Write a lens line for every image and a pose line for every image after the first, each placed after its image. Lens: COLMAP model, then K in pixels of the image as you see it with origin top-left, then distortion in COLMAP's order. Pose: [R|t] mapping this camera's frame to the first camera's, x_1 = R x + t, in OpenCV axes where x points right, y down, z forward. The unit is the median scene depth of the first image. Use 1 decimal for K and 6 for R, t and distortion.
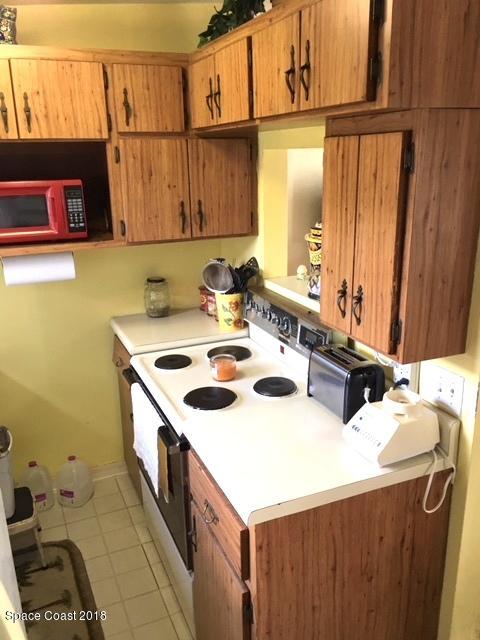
lens RADIAL K [[546.3, 0, 239.5], [0, 546.3, 317.2], [0, 0, 1]] dist [0.064133, -0.074708]
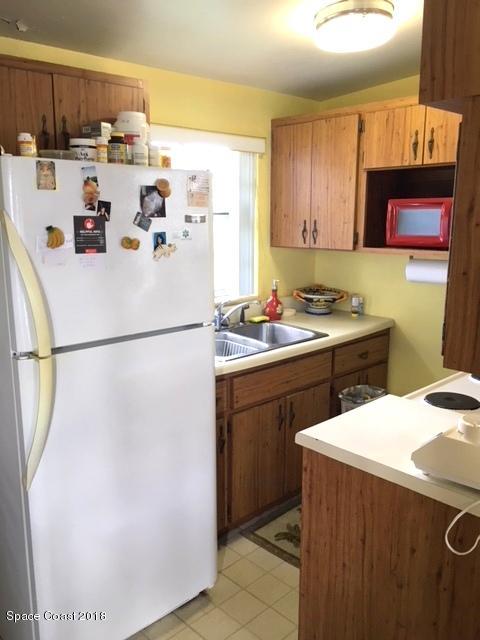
lens RADIAL K [[546.3, 0, 239.7], [0, 546.3, 319.7], [0, 0, 1]] dist [0.064133, -0.074708]
pose [[0.351542, 0.203659, -0.913751, 0.911629], [-0.280715, 0.954069, 0.104647, 0.006829], [0.893094, 0.219716, 0.392566, 0.265247]]
